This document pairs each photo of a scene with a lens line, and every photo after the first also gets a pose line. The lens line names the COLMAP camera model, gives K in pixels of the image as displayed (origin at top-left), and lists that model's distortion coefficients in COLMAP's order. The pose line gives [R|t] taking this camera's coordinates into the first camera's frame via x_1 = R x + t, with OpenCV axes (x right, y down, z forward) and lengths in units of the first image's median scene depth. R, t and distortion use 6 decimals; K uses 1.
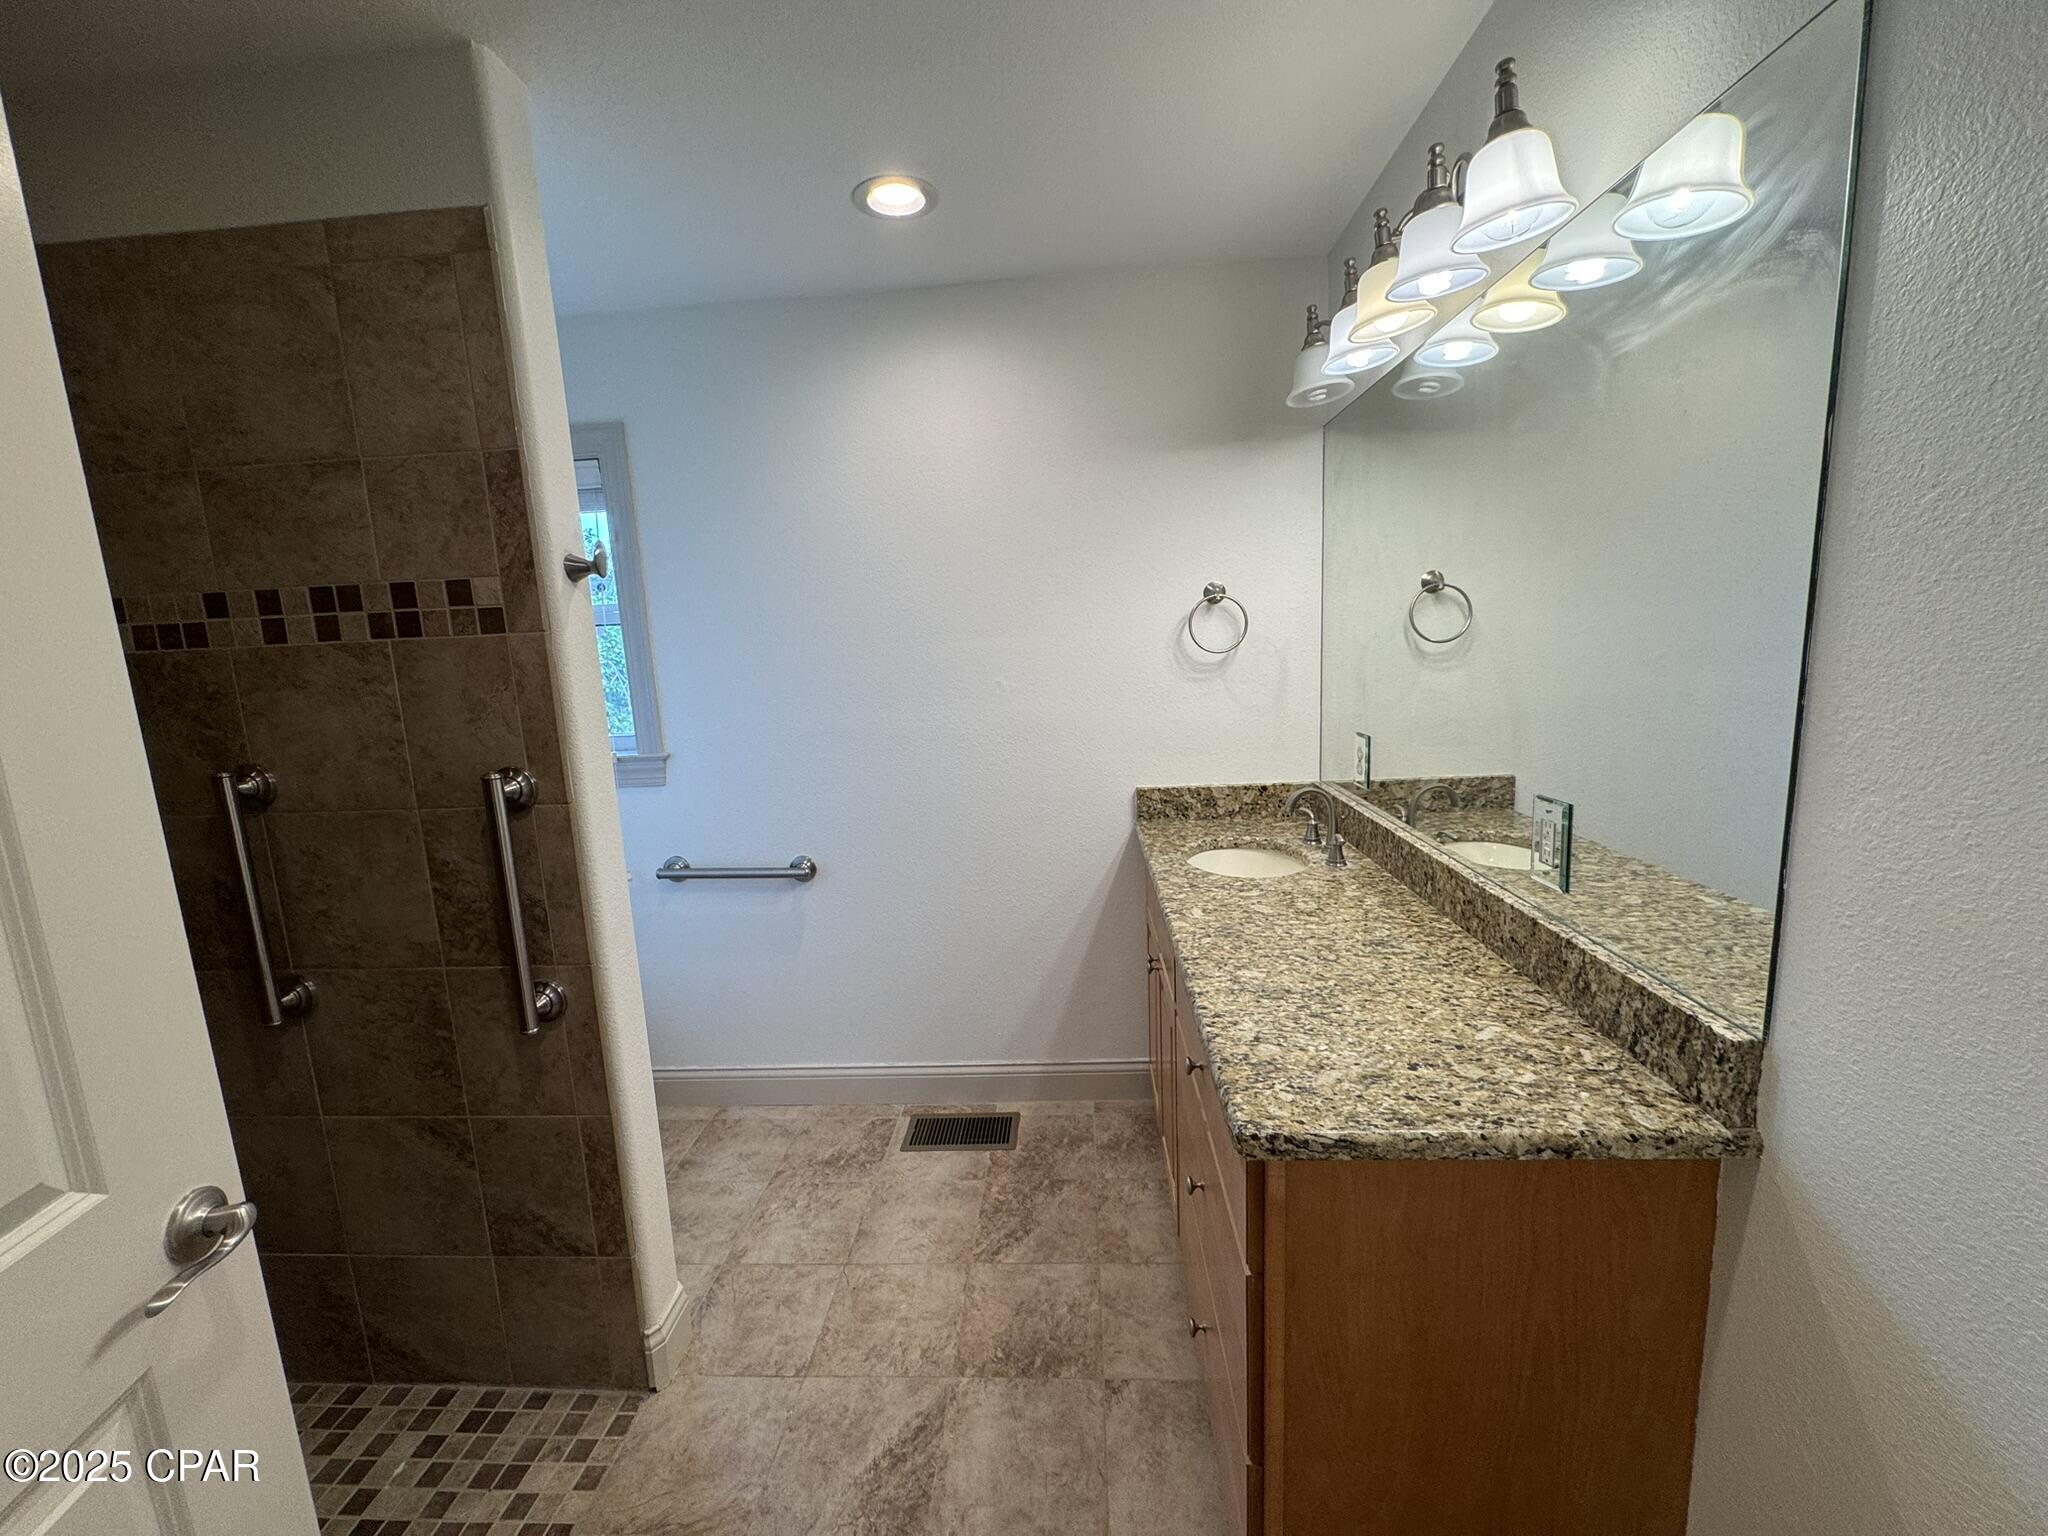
lens RADIAL K [[814.6, 0, 1019.1], [0, 814.6, 765.9], [0, 0, 1]] dist [-0.000865, -0.000229]
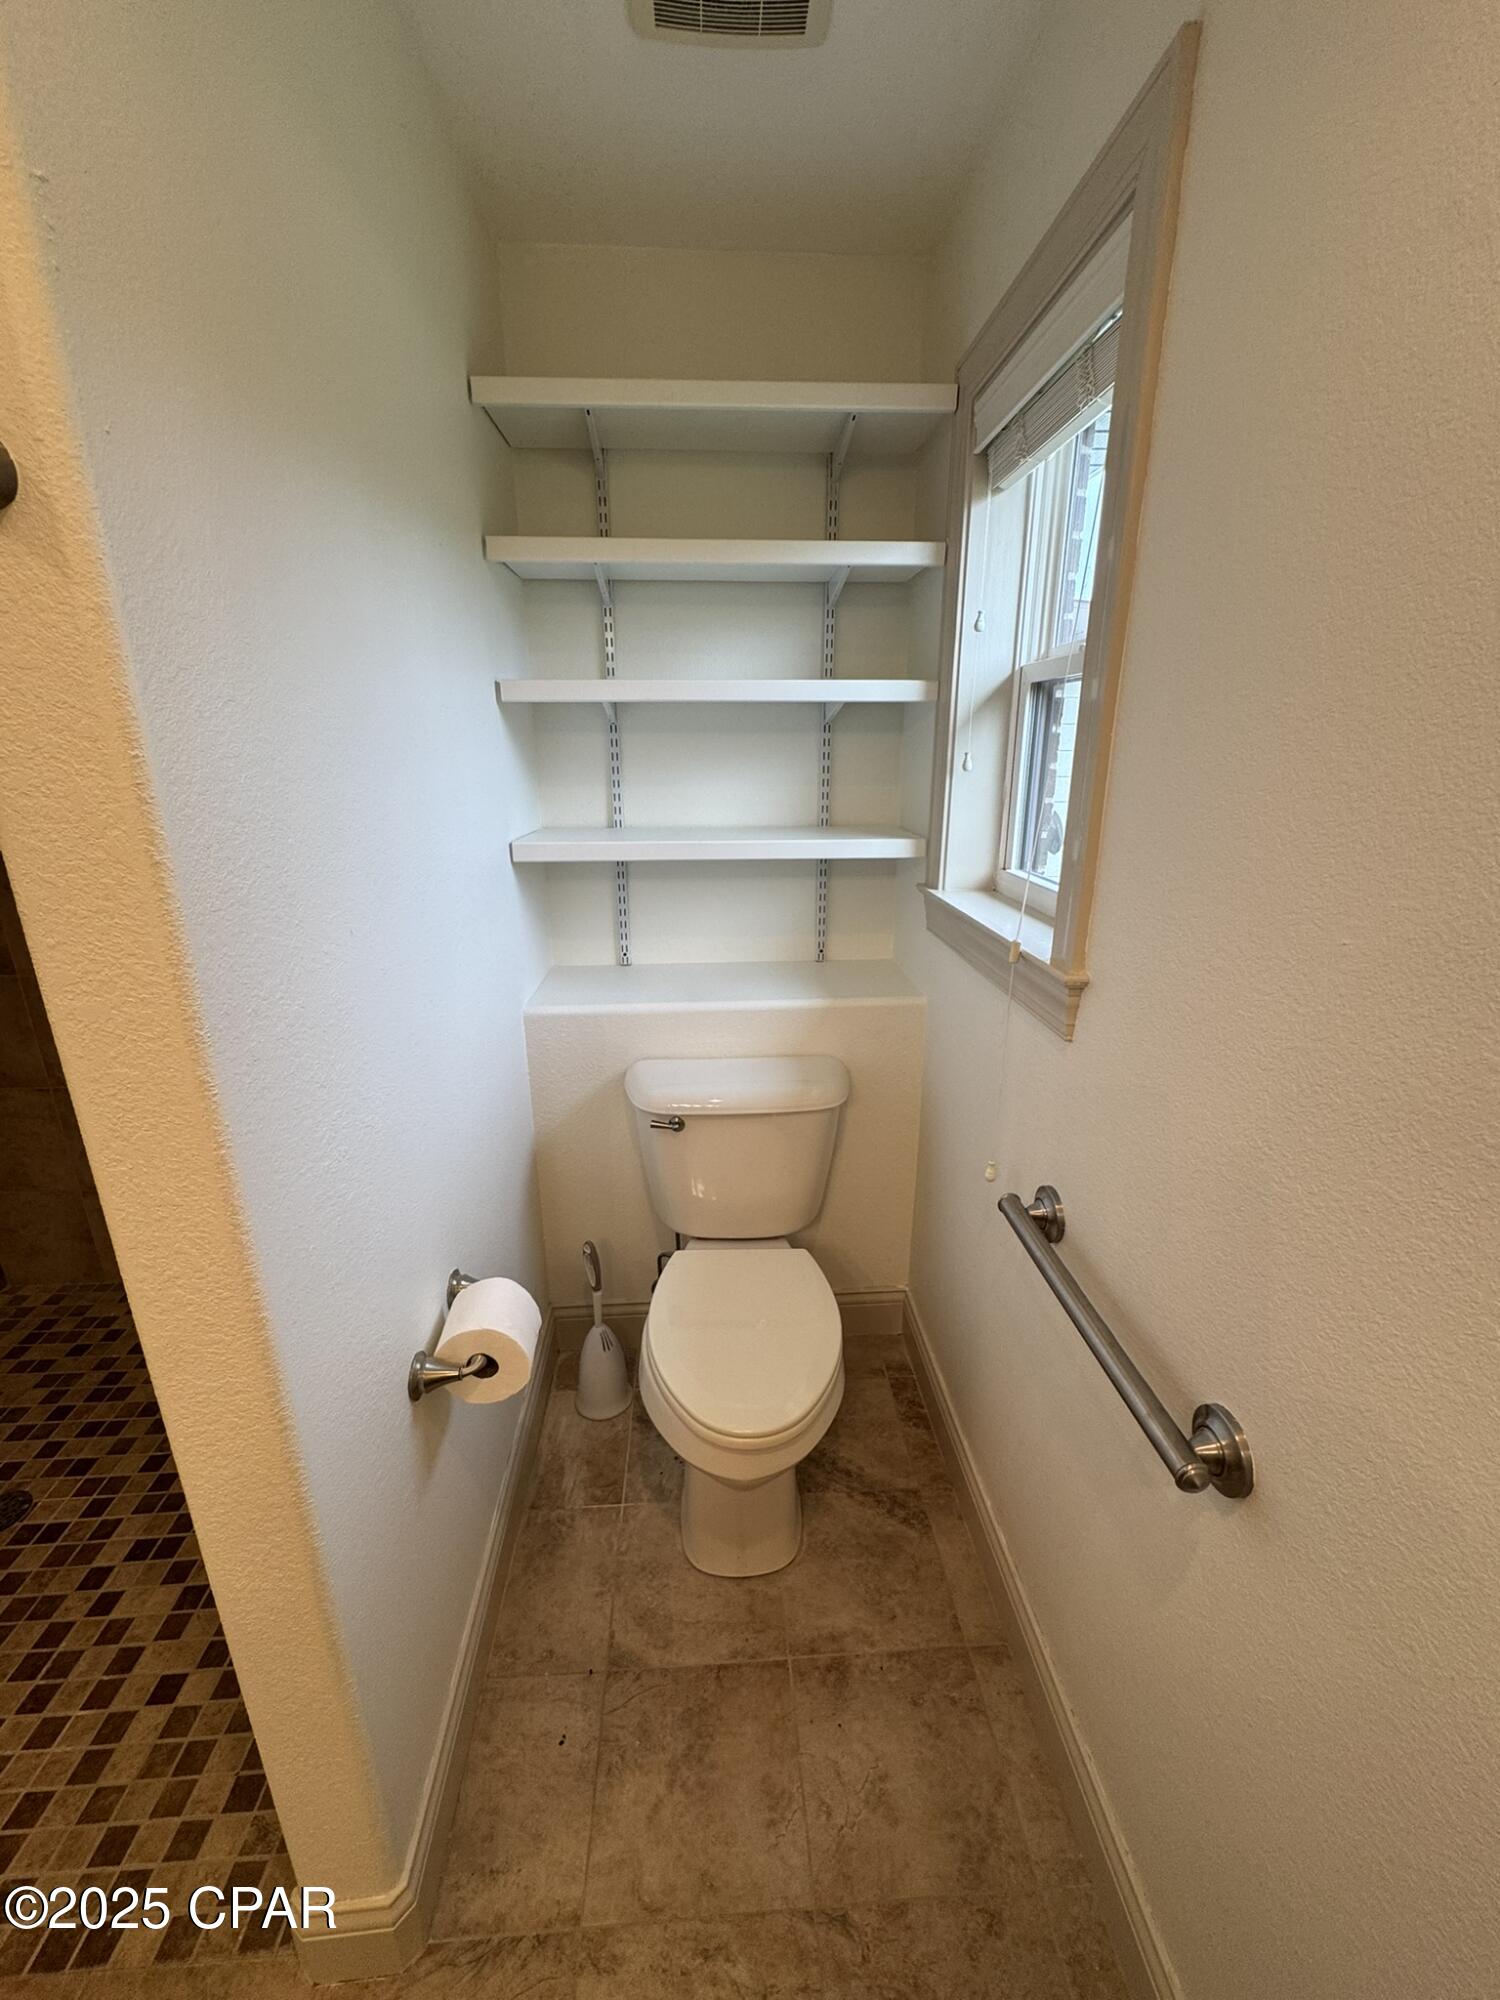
lens RADIAL K [[795.5, 0, 751.5], [0, 795.5, 996.5], [0, 0, 1]] dist [-0.000865, -0.000229]
pose [[0.132737, 0.340042, -0.930995, -0.095320], [-0.163163, 0.933989, 0.317872, -0.186357], [0.977629, 0.109710, 0.179457, 1.247907]]
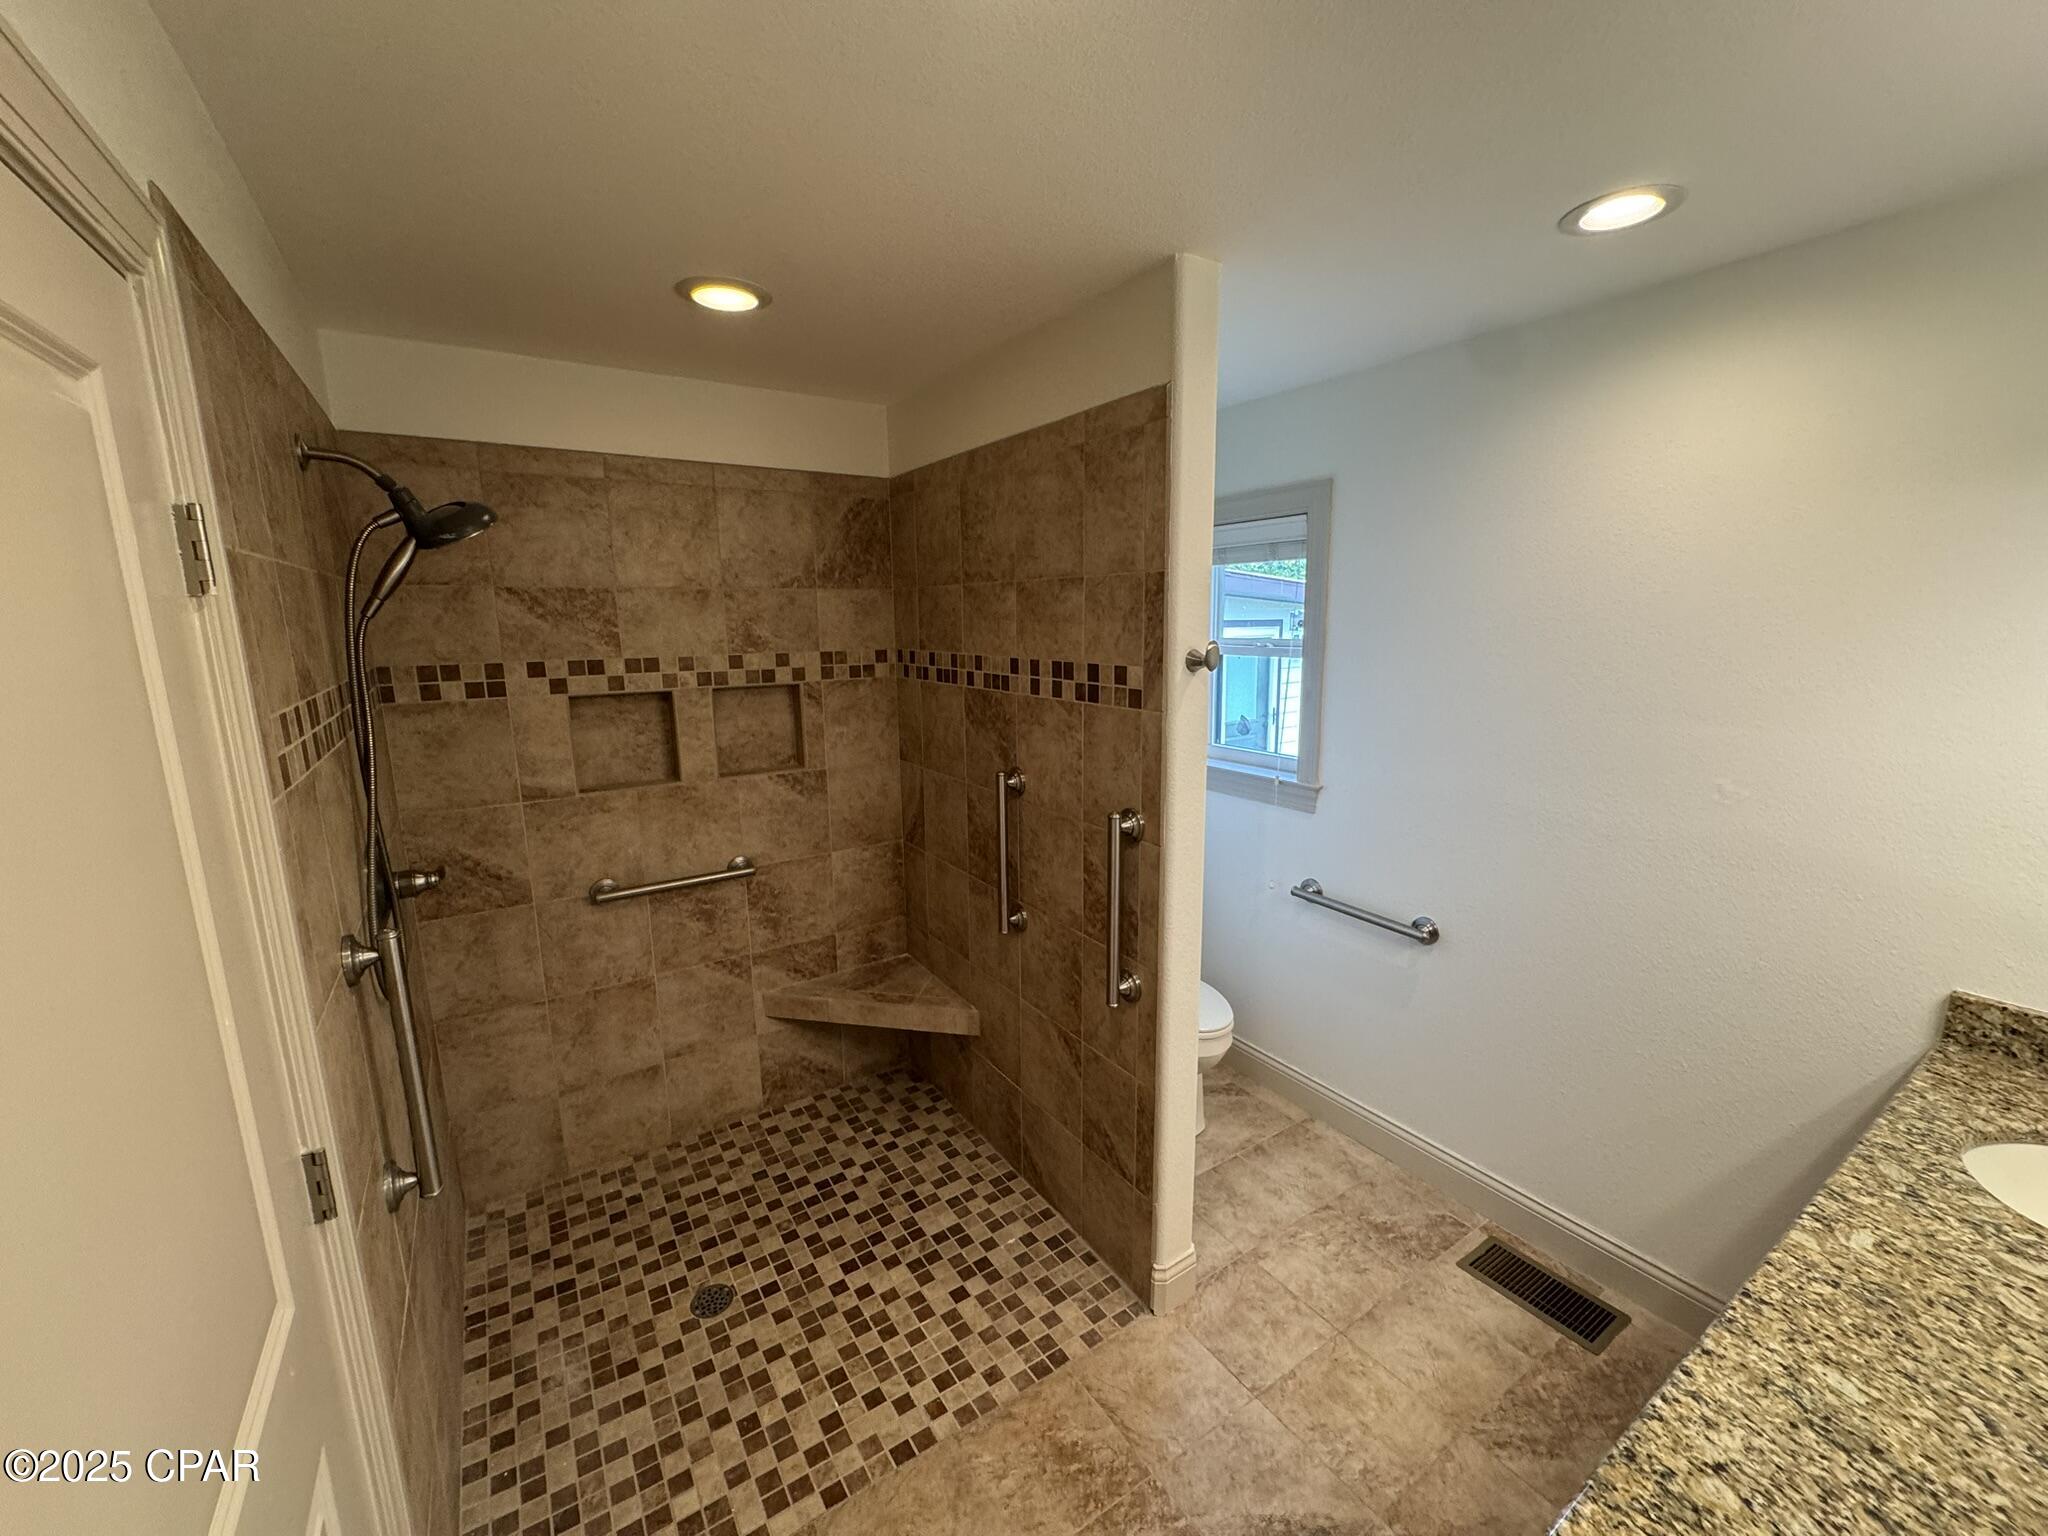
lens RADIAL K [[814.6, 0, 1026.1], [0, 814.6, 767.9], [0, 0, 1]] dist [-0.000865, -0.000229]
pose [[0.604641, 0.186165, -0.774437, 0.266910], [-0.141561, 0.981939, 0.125522, -0.196689], [0.783817, 0.033734, 0.620074, 0.049729]]
